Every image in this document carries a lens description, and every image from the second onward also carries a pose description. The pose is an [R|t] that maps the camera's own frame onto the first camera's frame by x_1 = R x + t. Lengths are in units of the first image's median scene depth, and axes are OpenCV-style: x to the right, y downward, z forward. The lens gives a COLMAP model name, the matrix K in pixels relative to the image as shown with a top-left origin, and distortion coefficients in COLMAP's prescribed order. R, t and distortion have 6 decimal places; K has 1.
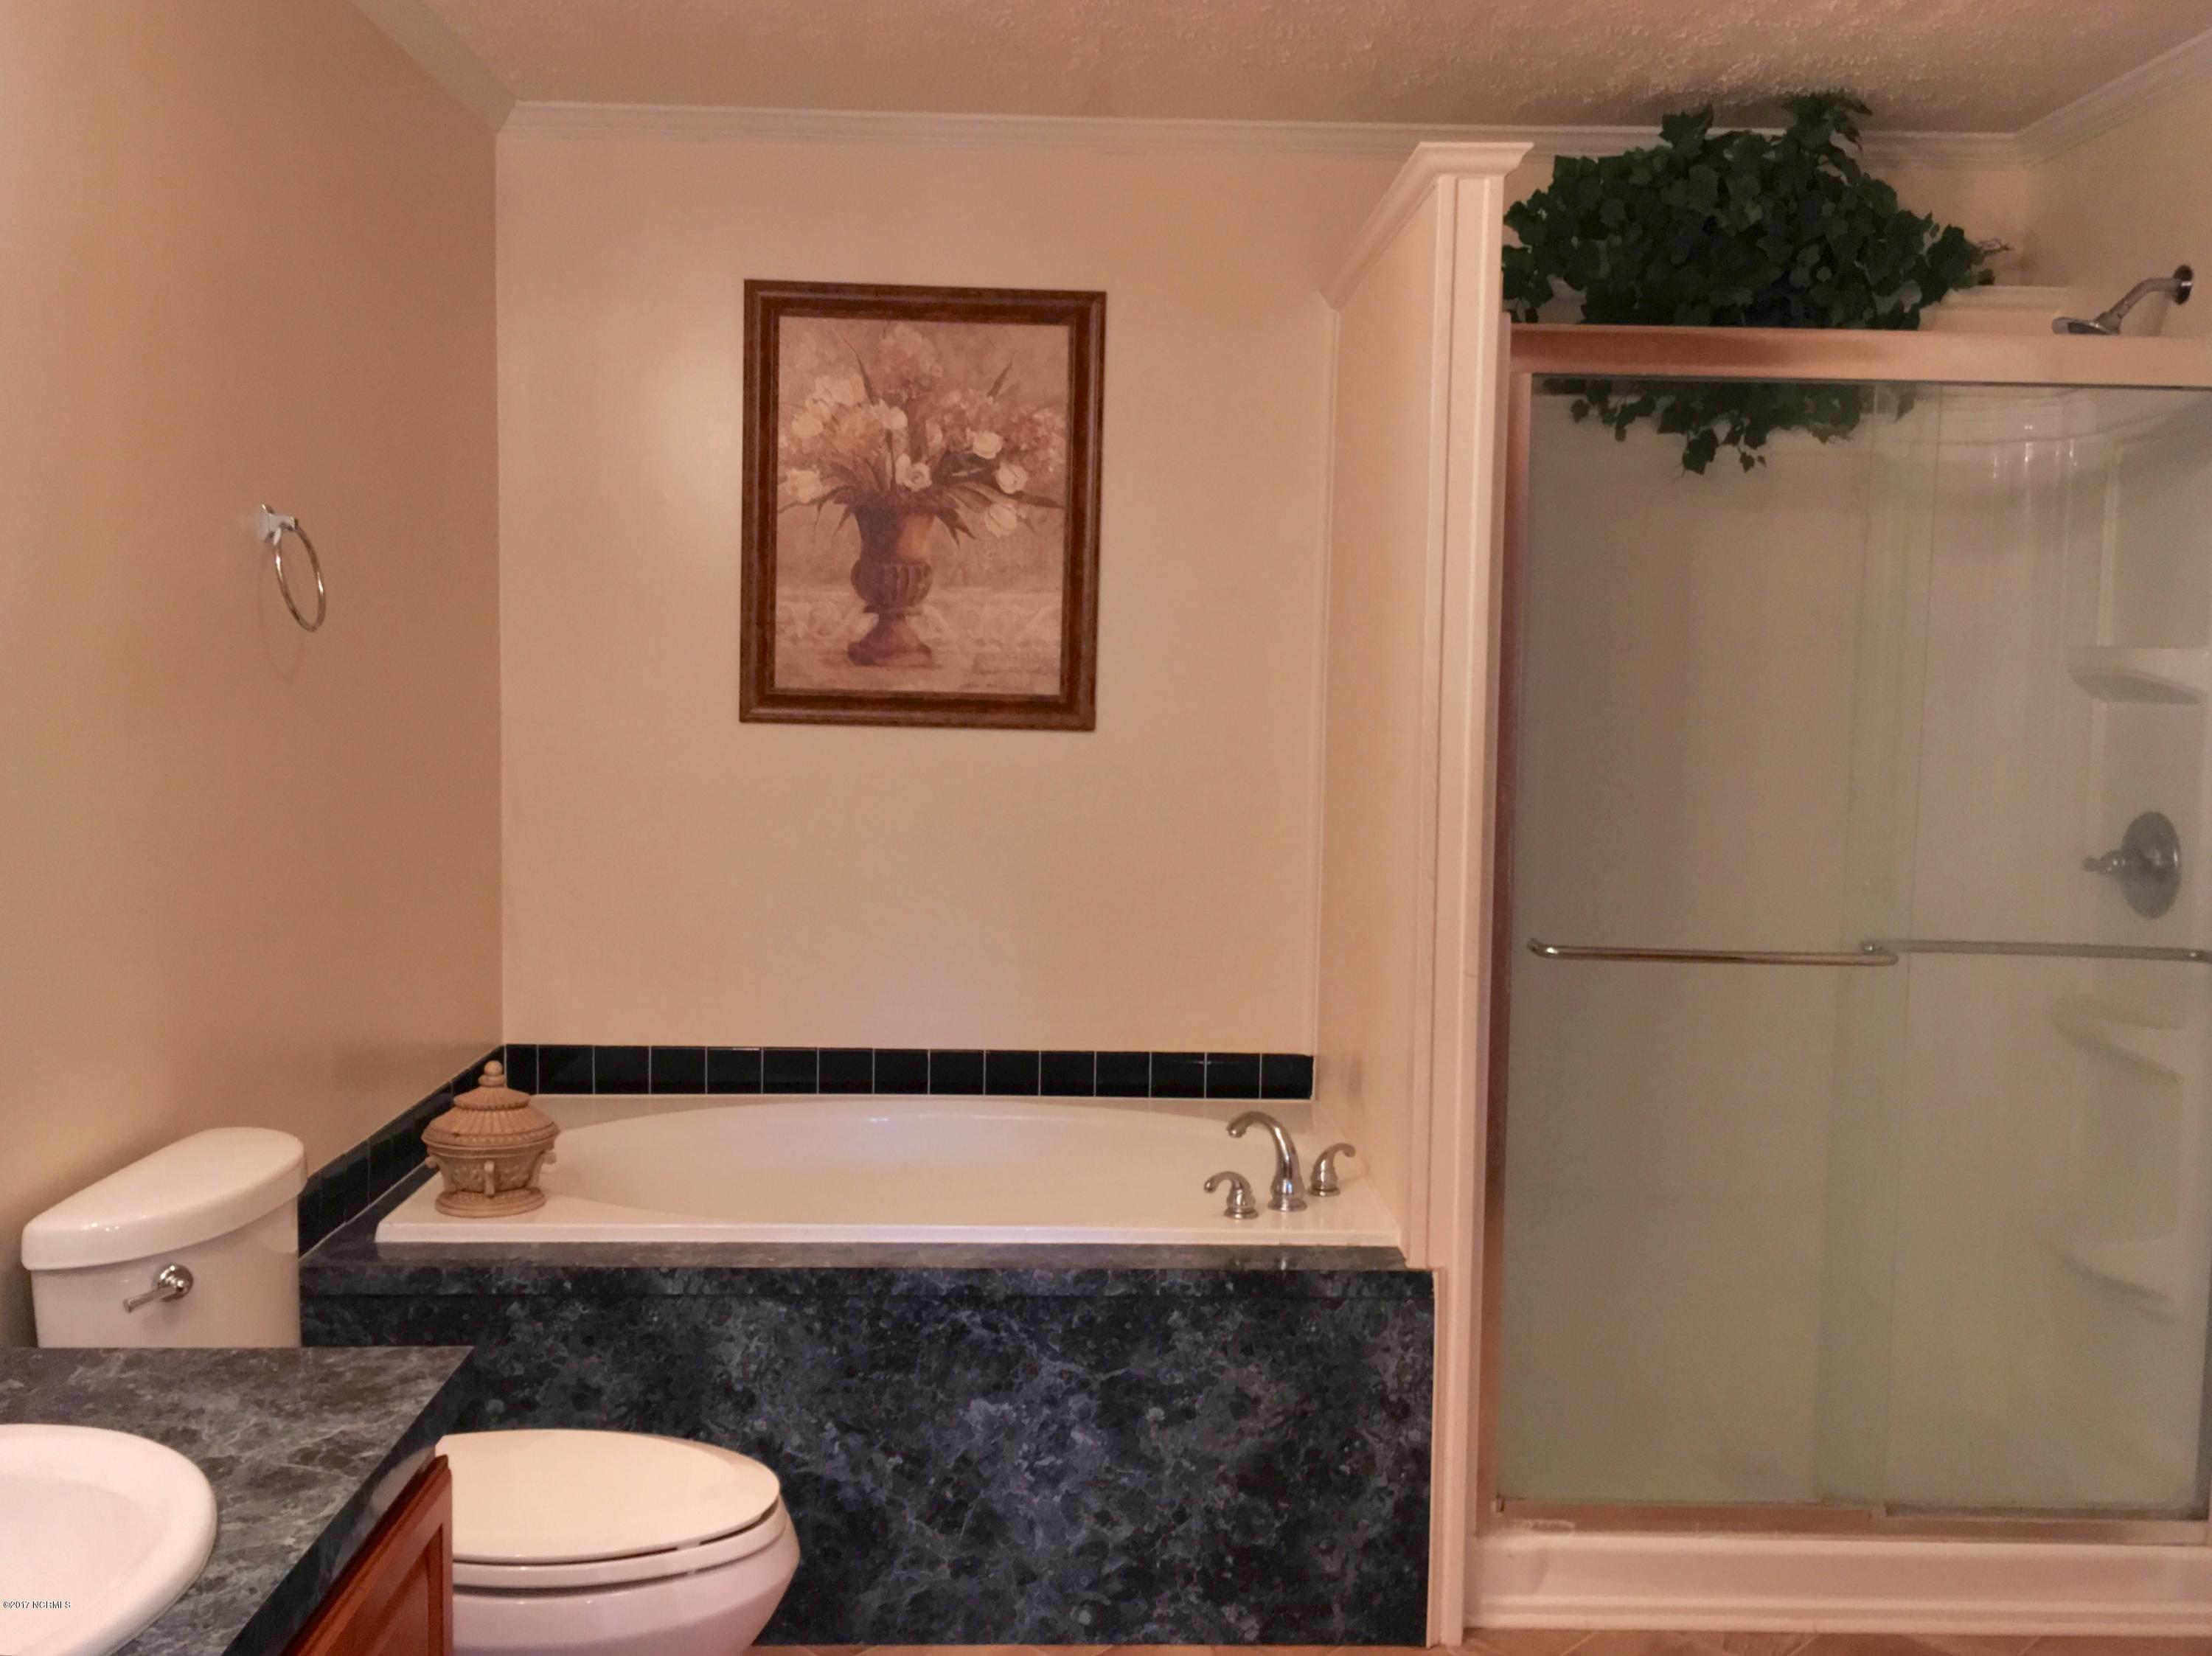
lens RADIAL K [[2011.8, 0, 1084.8], [0, 2011.8, 822.0], [0, 0, 1]] dist [0.019544, 0.000000]
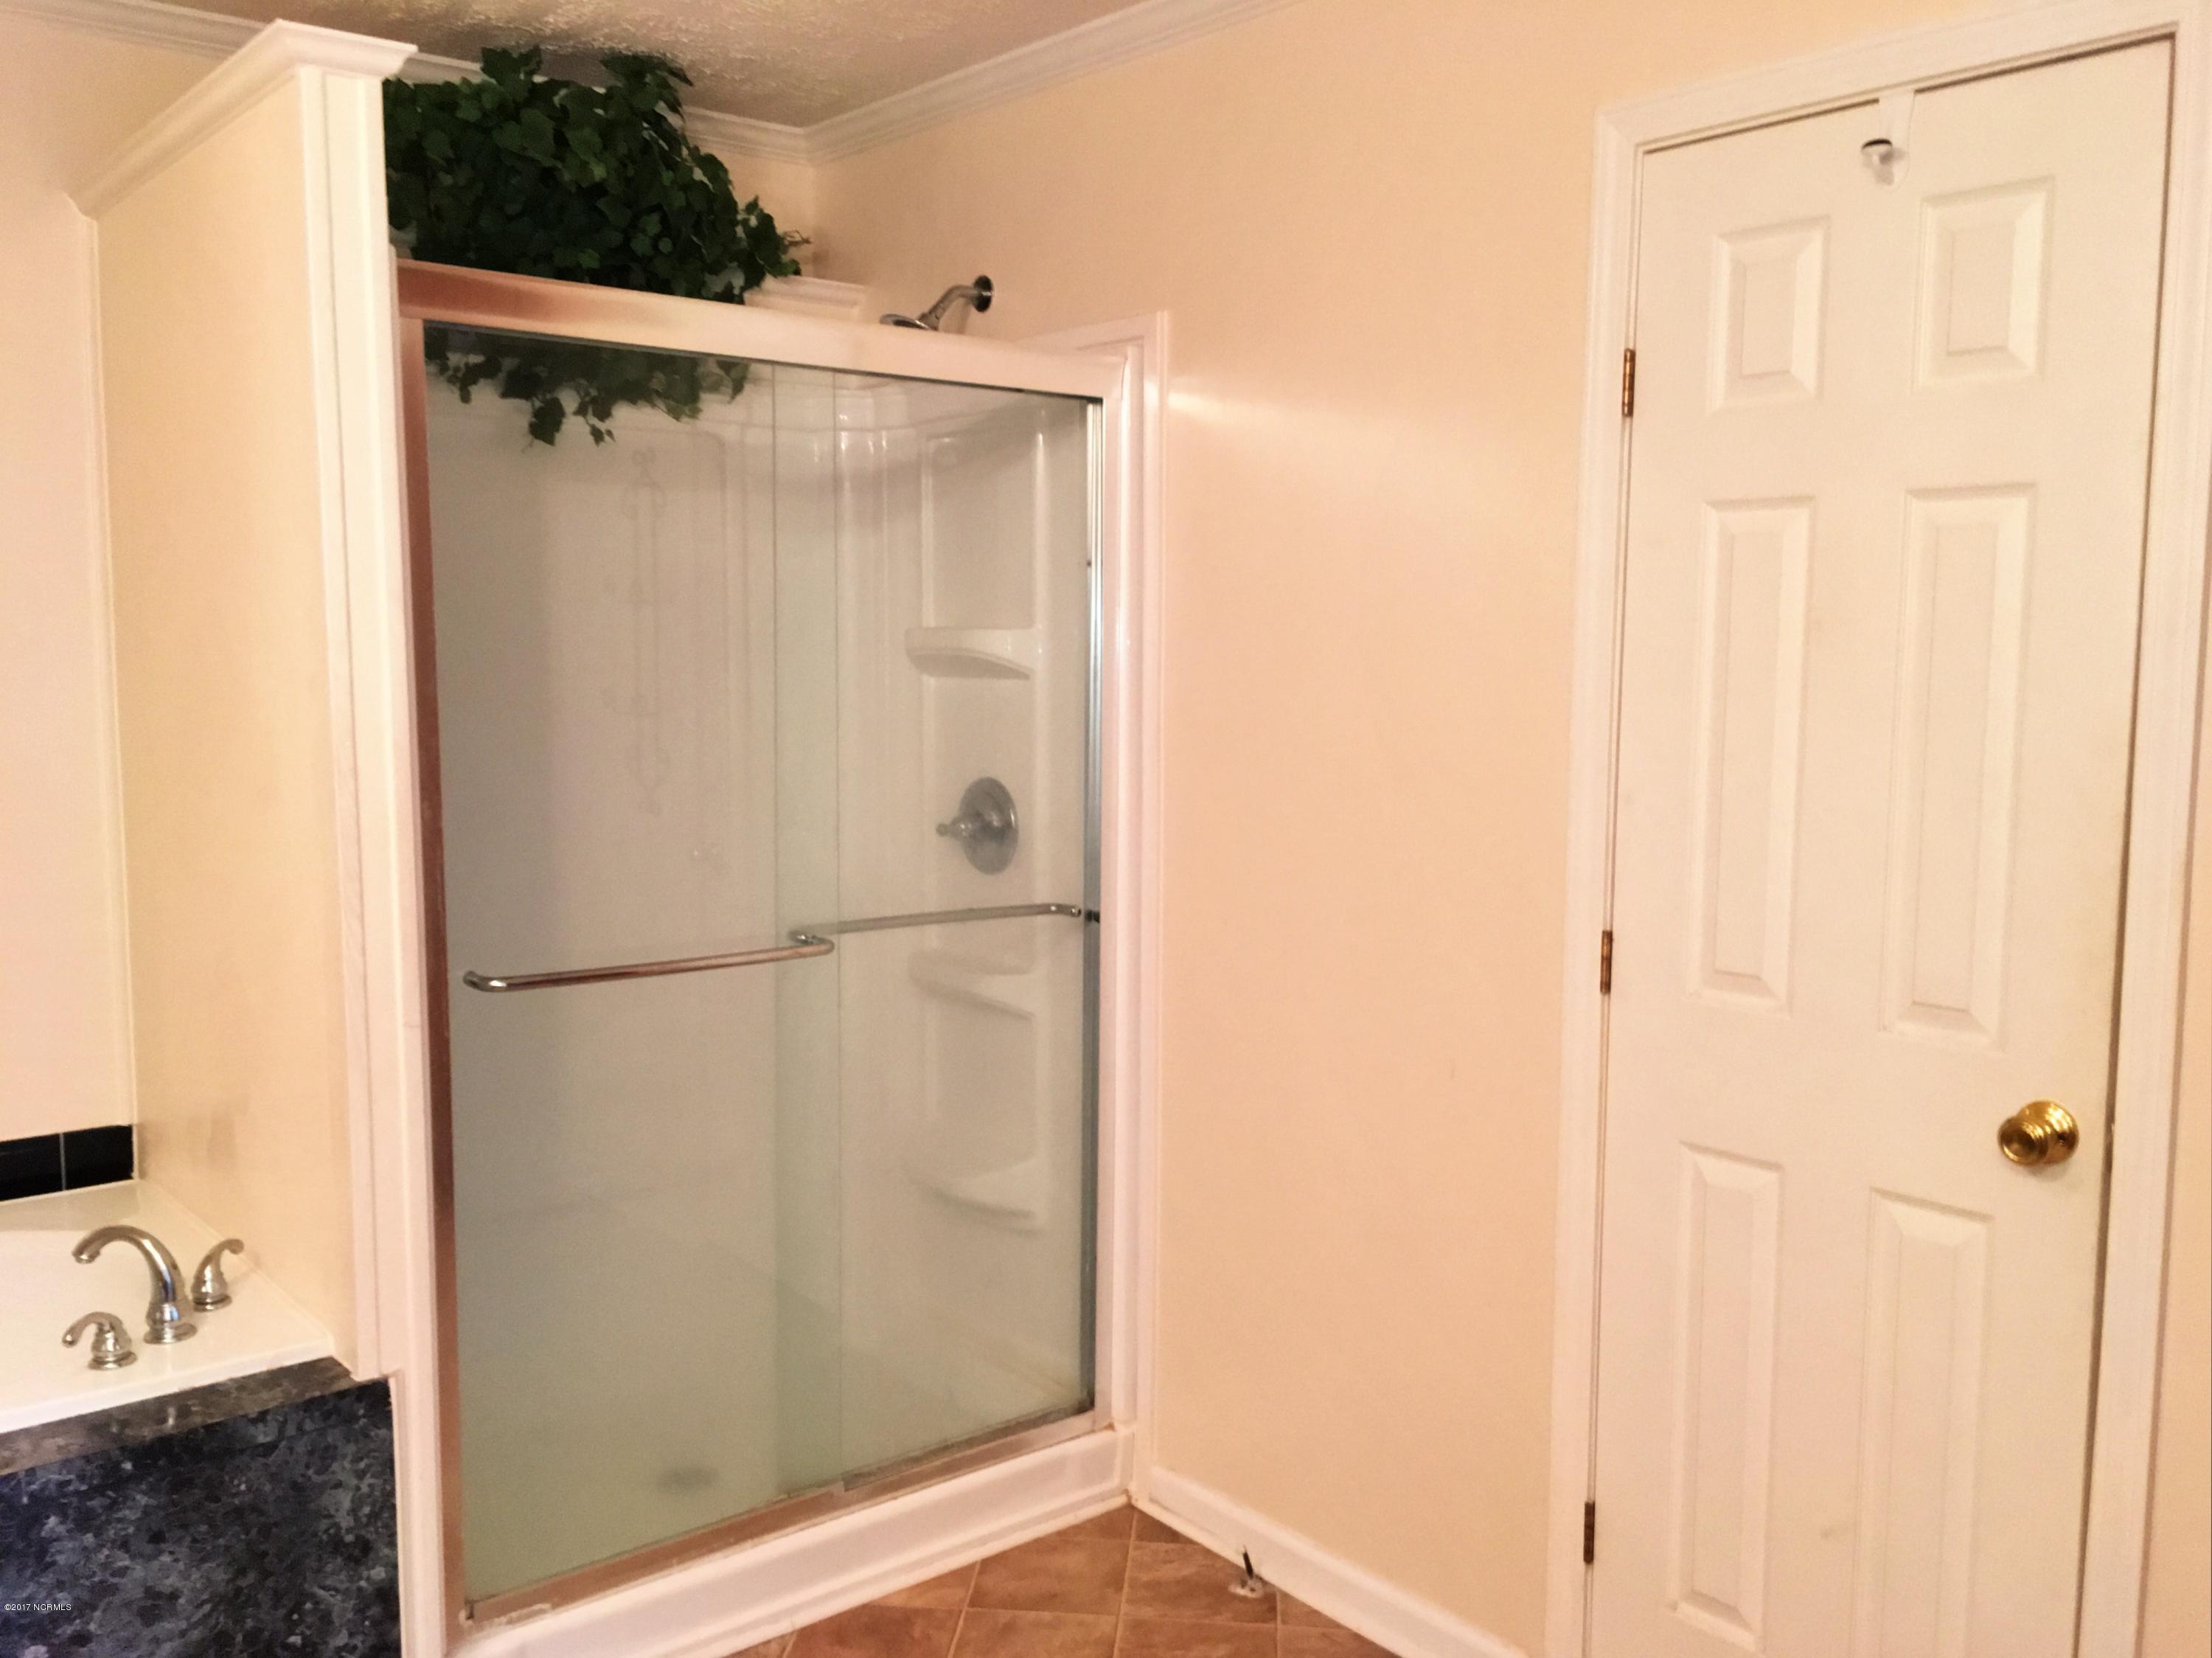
lens RADIAL K [[1894.9, 0, 1112.6], [0, 1894.9, 827.2], [0, 0, 1]] dist [0.075546, -0.104101]
pose [[0.782378, -0.077386, 0.617977, -0.059142], [0.059175, 0.996998, 0.049931, -0.026140], [-0.619986, -0.002496, 0.784609, 0.150391]]
